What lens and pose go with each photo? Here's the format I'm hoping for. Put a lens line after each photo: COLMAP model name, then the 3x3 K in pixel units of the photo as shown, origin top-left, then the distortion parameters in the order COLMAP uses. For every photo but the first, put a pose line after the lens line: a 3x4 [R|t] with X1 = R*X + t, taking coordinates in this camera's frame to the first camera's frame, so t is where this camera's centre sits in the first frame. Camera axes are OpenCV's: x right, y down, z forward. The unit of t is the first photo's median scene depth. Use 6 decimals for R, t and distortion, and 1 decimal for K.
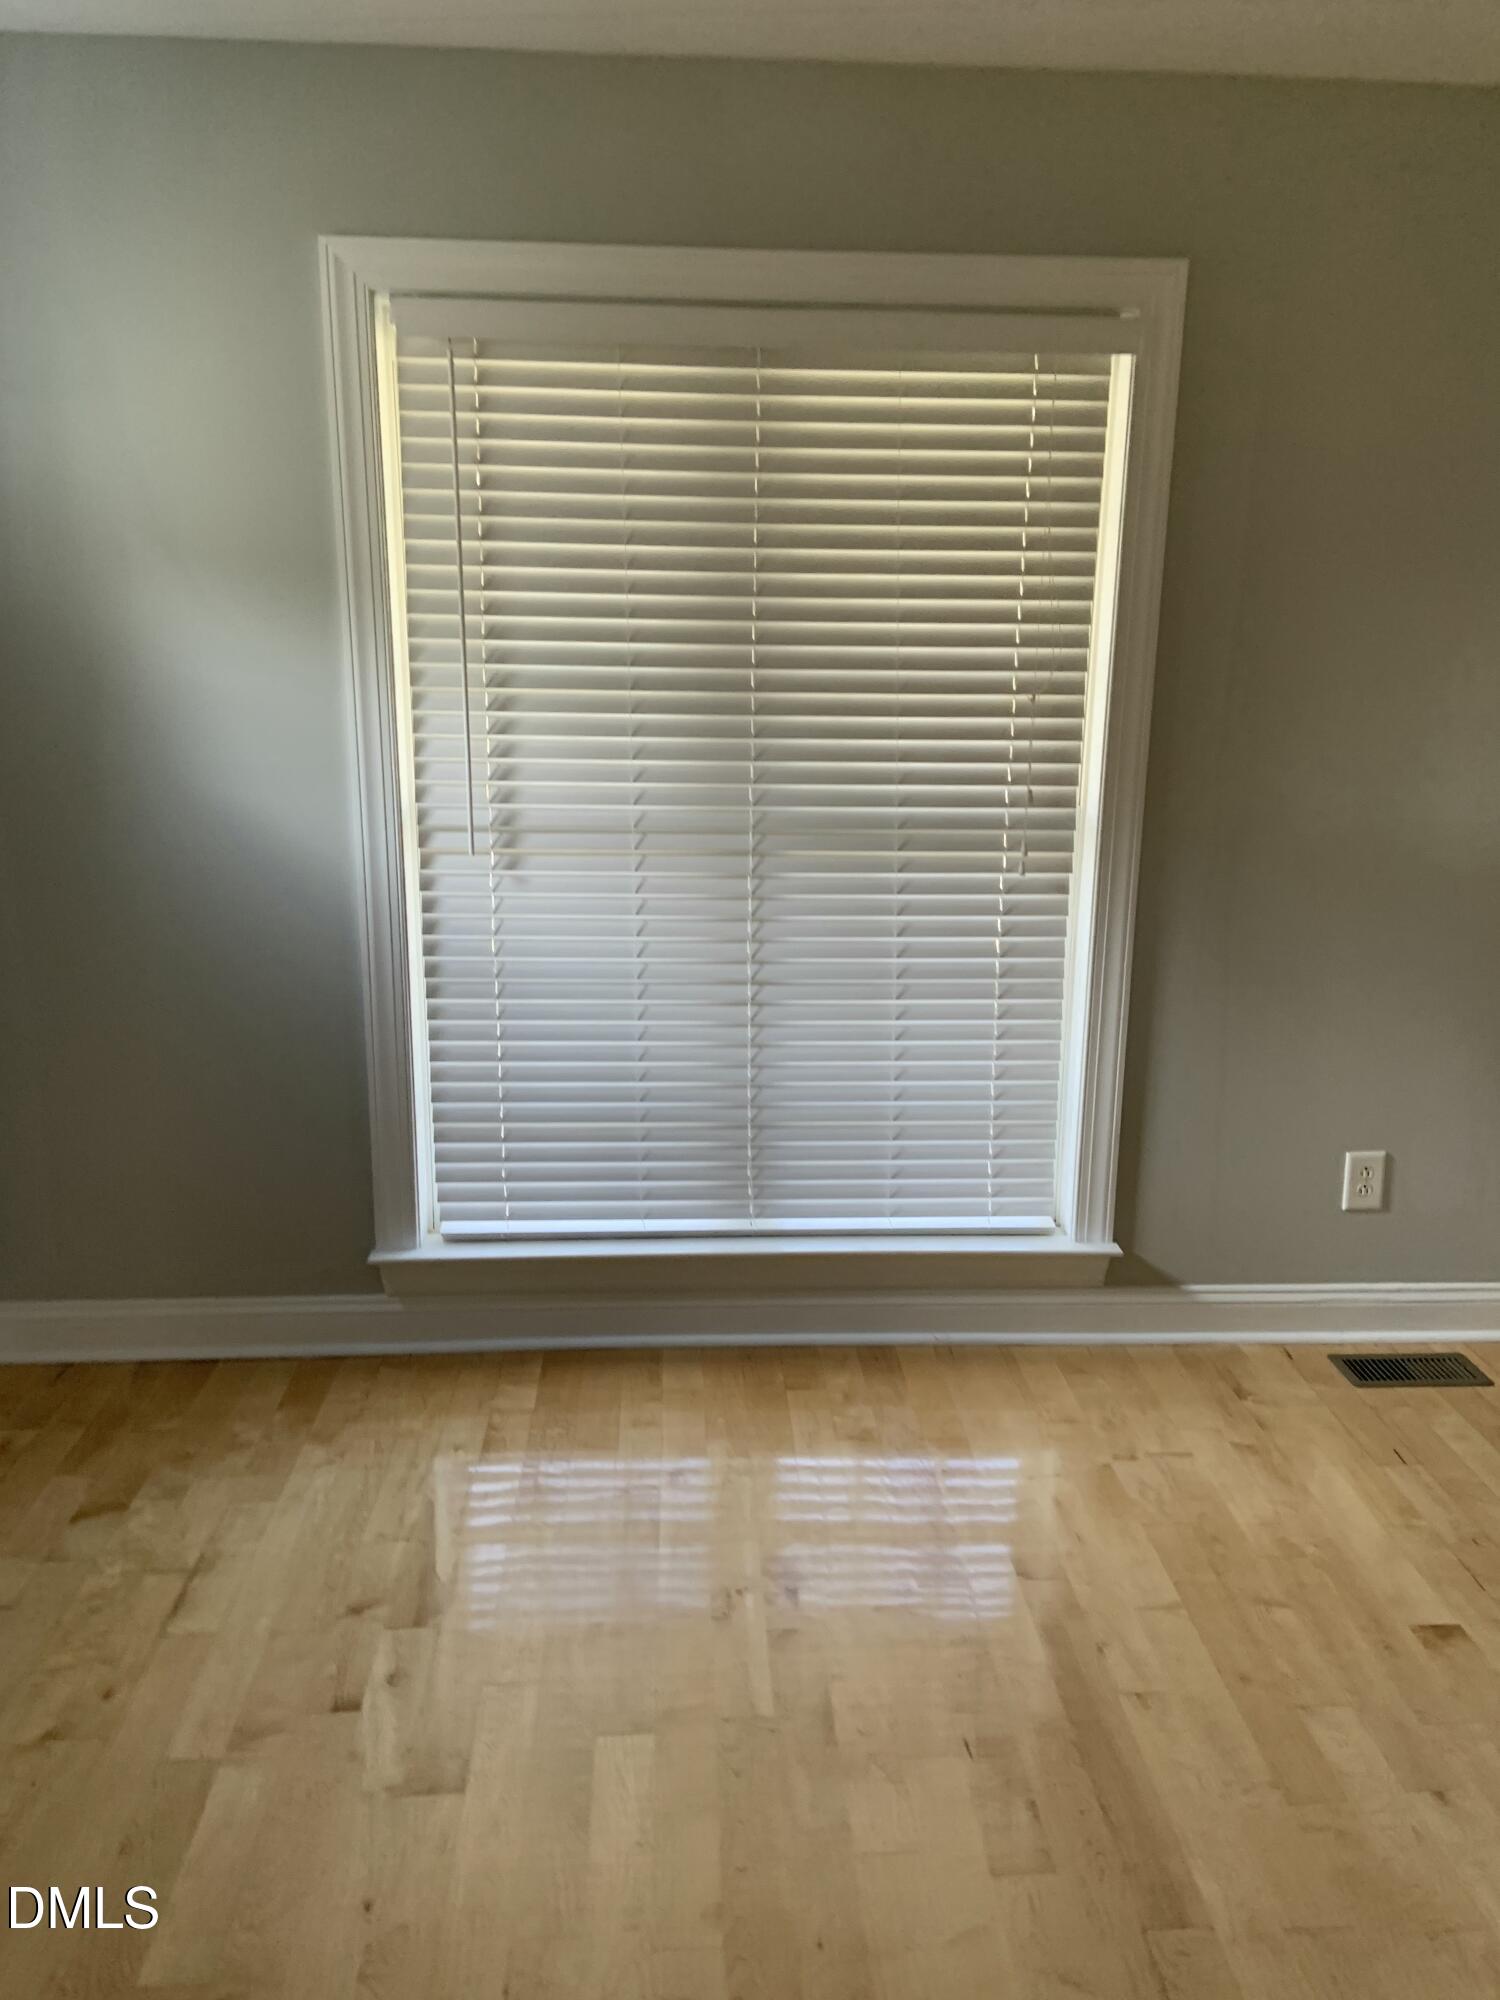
lens RADIAL K [[1526.5, 0, 749.0], [0, 1526.5, 996.4], [0, 0, 1]] dist [0.008565, -0.007309]
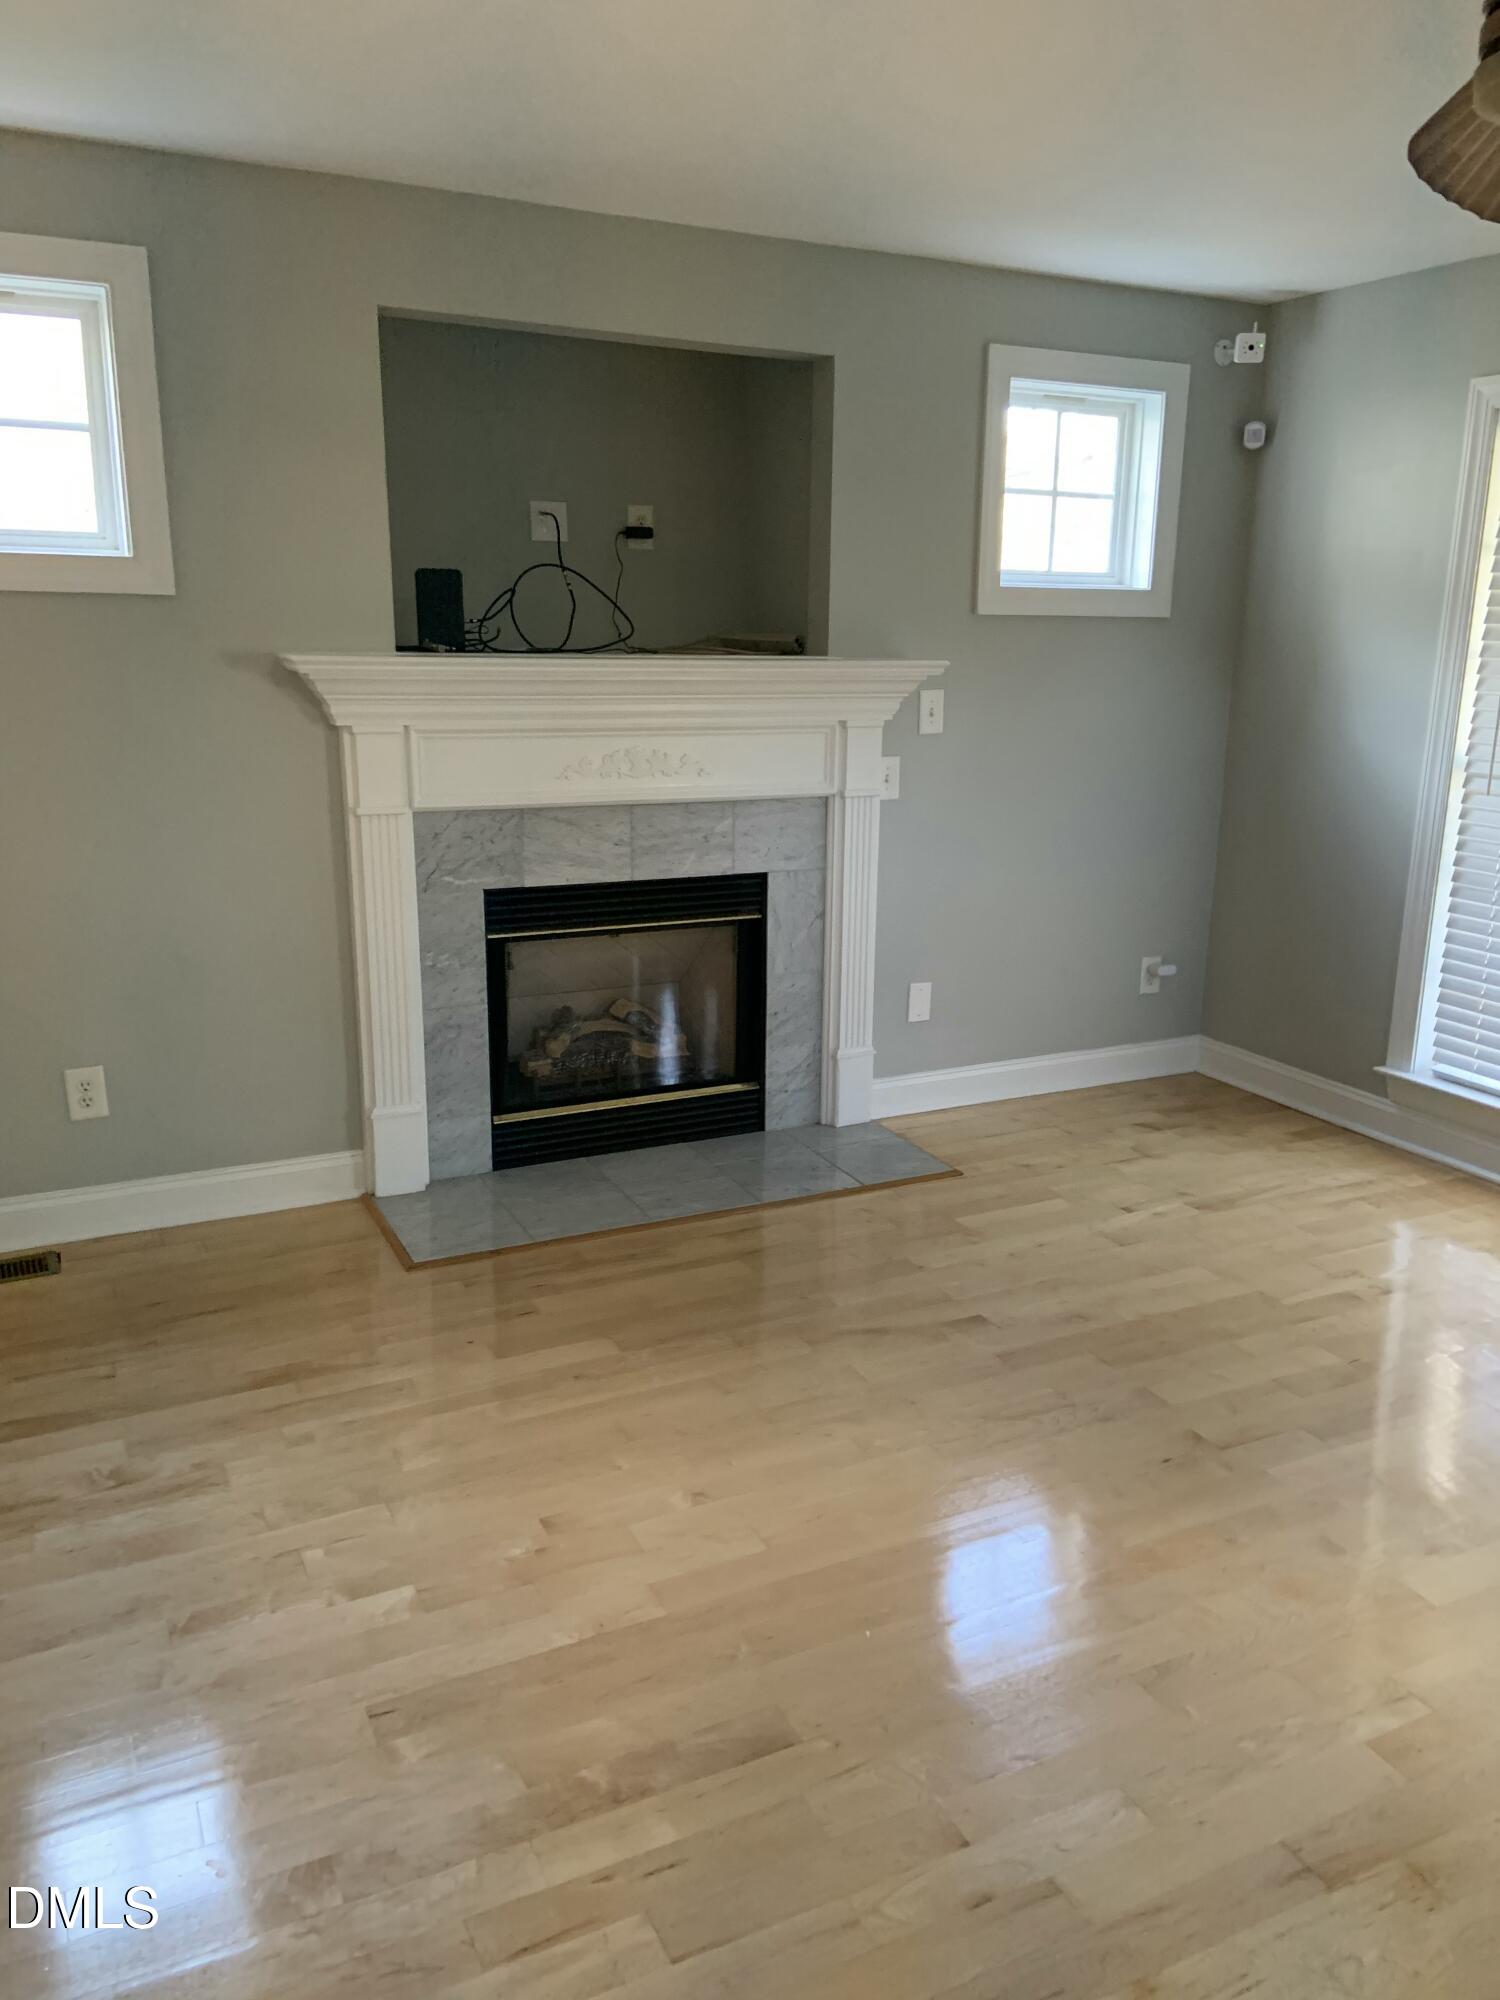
lens RADIAL K [[1526.5, 0, 755.7], [0, 1526.5, 1000.6], [0, 0, 1]] dist [0.008565, -0.007309]
pose [[0.389751, 0.221300, -0.893935, 0.828804], [-0.237461, 0.962023, 0.134623, 0.056125], [0.889779, 0.159805, 0.427500, -0.165375]]
